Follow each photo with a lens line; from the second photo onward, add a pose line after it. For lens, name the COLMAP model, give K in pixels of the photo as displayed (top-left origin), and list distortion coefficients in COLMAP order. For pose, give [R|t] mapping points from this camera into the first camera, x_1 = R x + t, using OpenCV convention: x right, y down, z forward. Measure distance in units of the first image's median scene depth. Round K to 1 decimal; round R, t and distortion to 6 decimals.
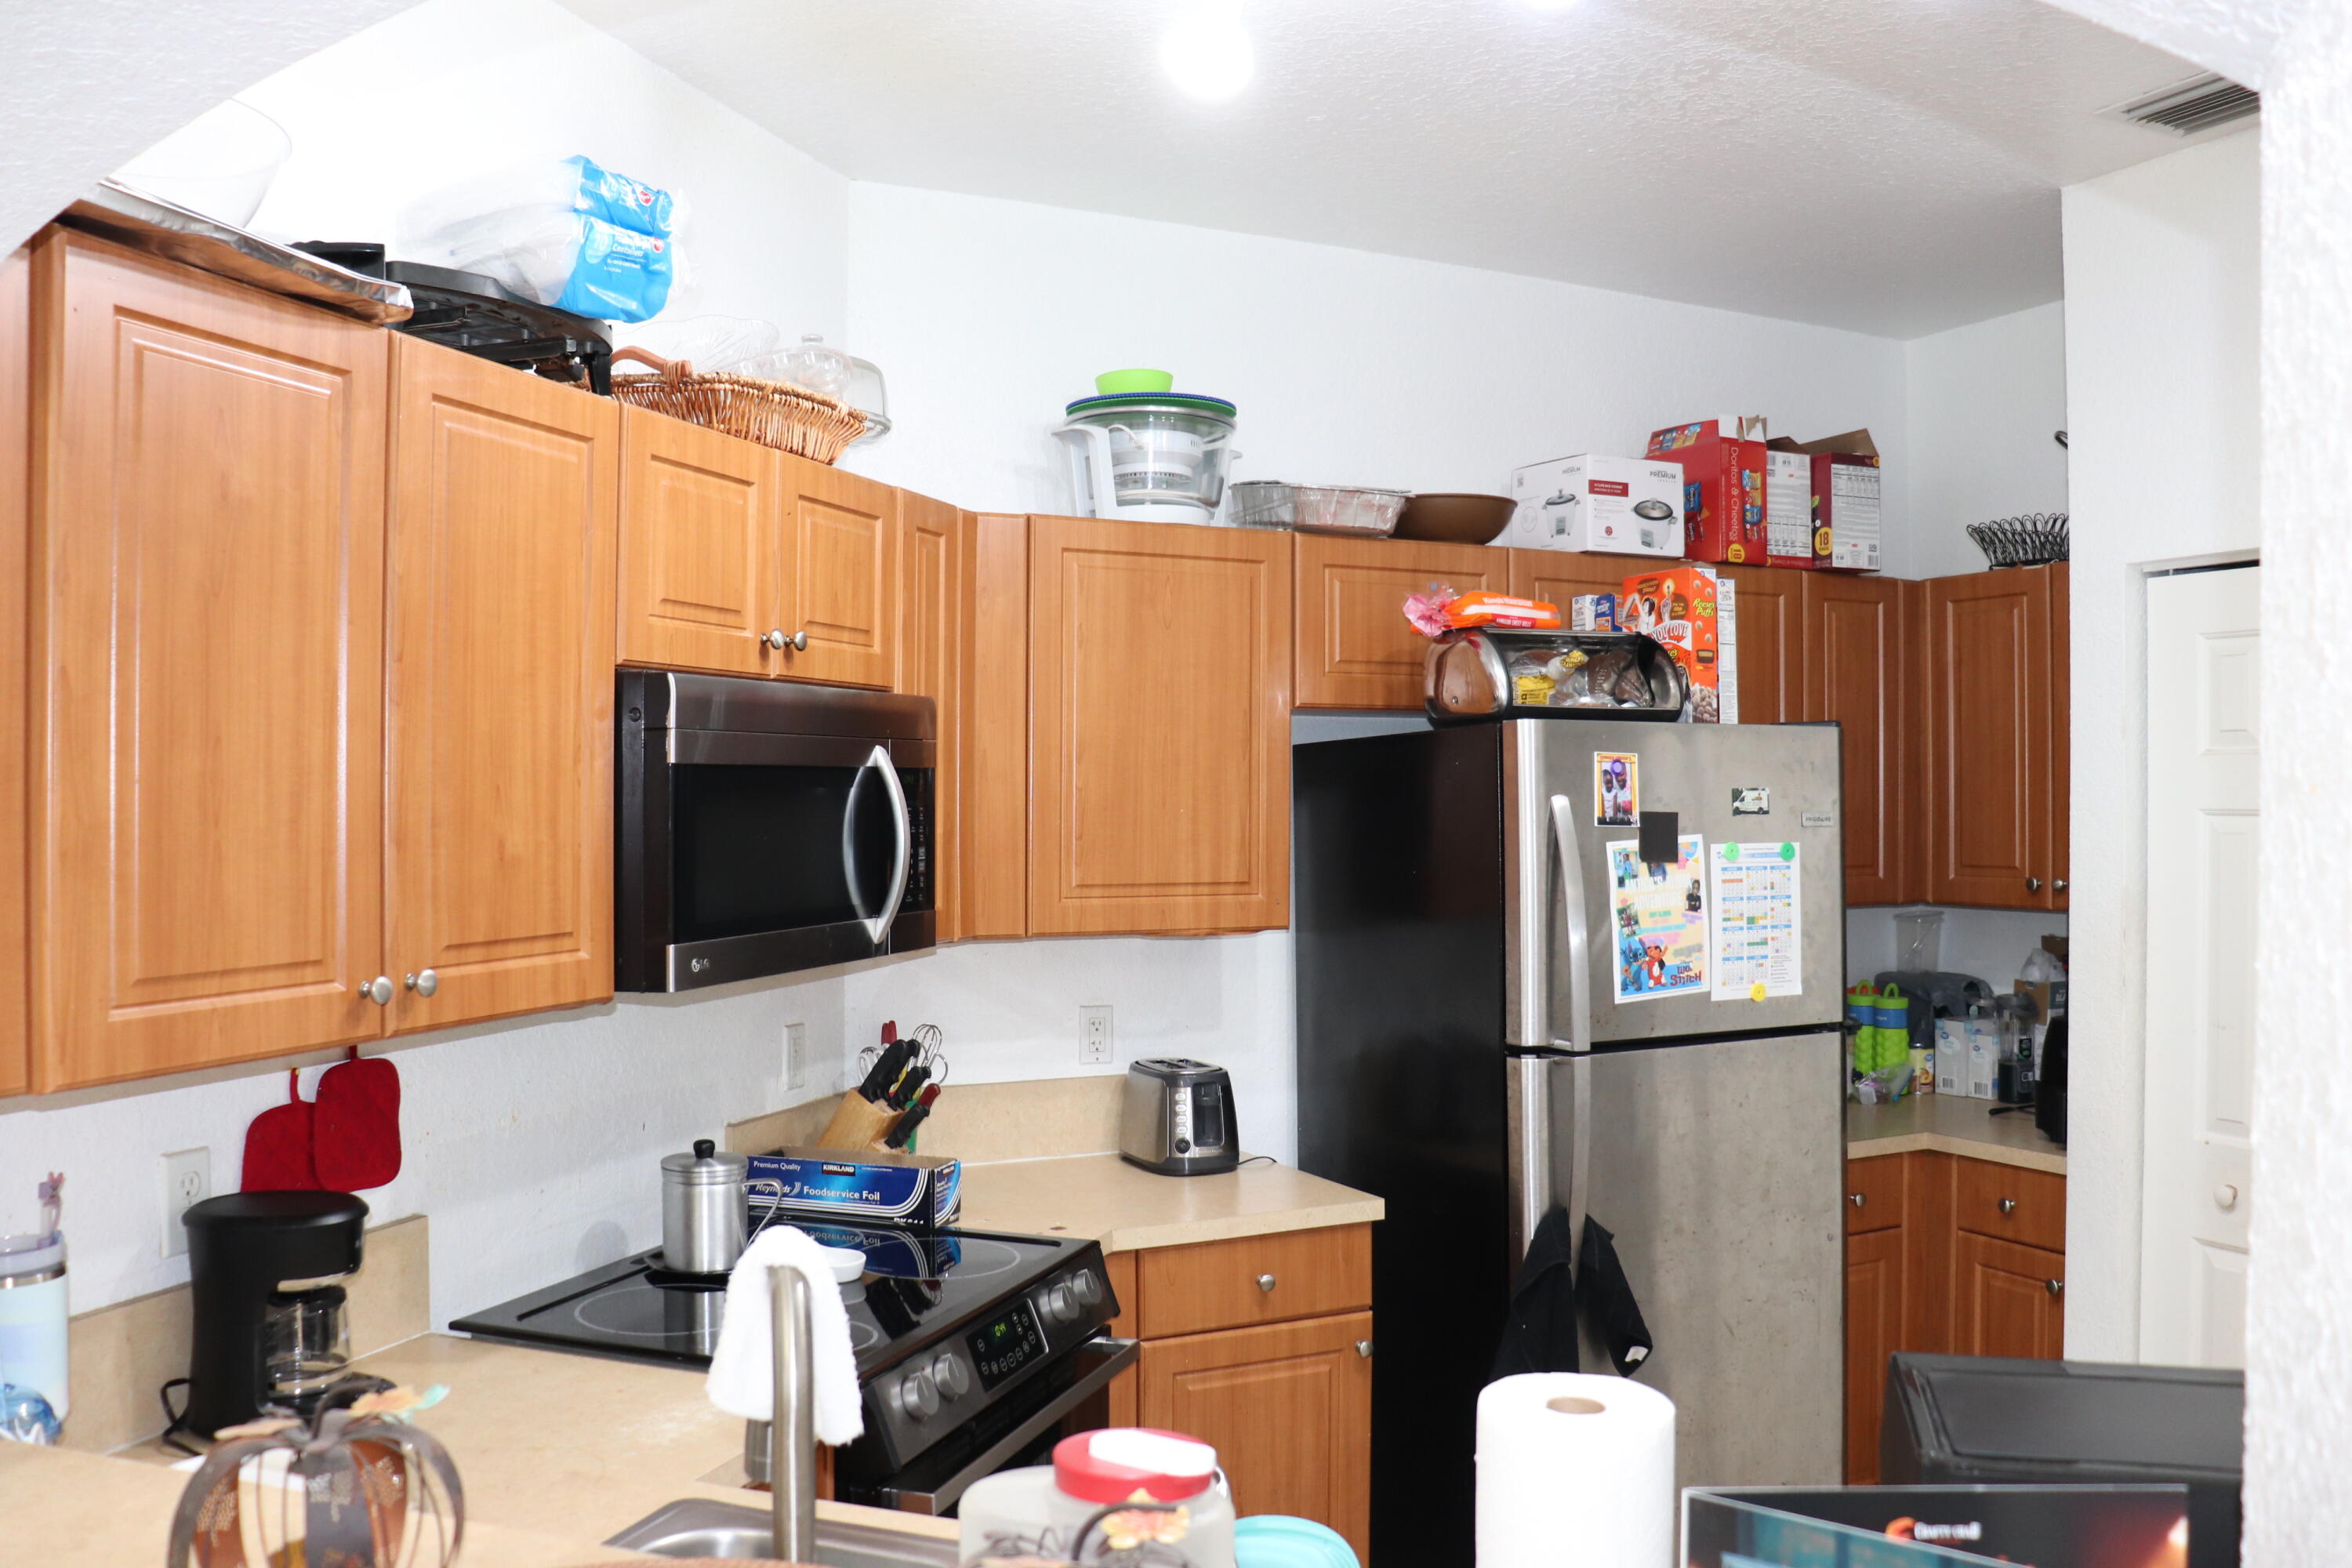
lens RADIAL K [[1919.2, 0, 1175.1], [0, 1919.2, 788.6], [0, 0, 1]] dist [-0.177717, 0.156644]
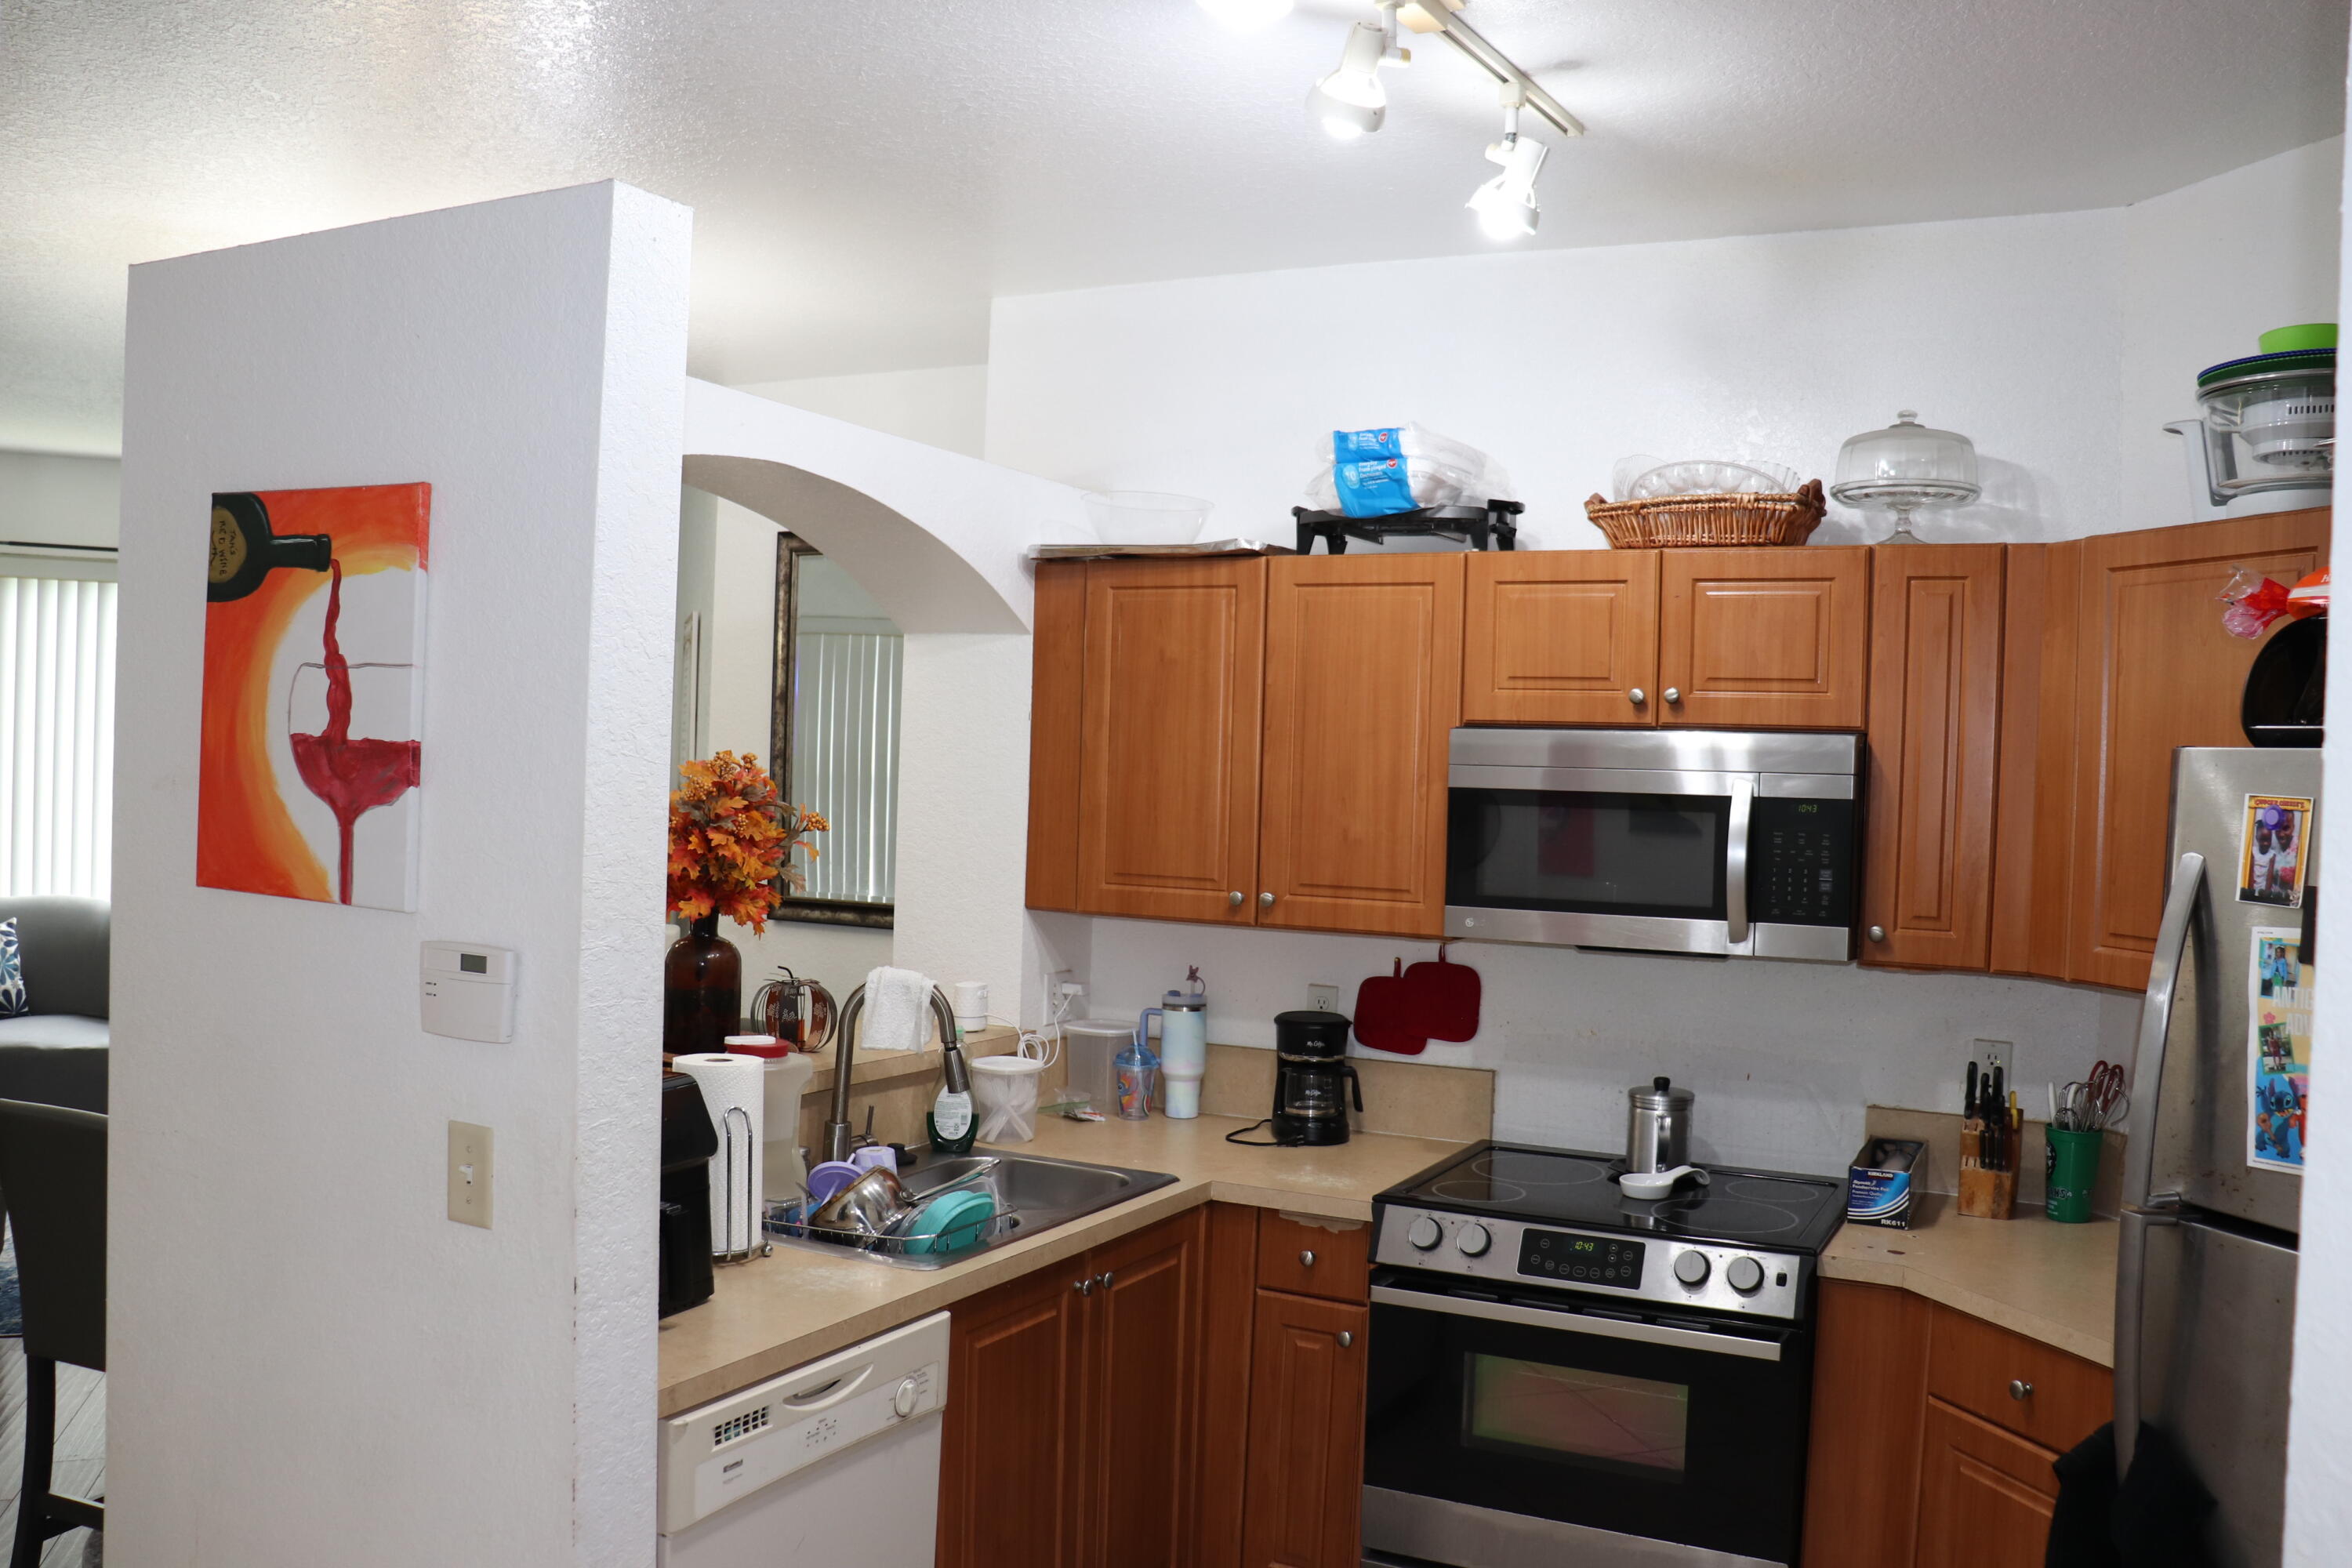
lens RADIAL K [[1919.2, 0, 1174.8], [0, 1919.2, 773.5], [0, 0, 1]] dist [-0.177717, 0.156644]
pose [[-0.133219, 0.003128, -0.991082, 1.232288], [-0.026258, 0.999633, 0.006685, -0.027402], [0.990739, 0.026914, -0.133087, 0.933160]]
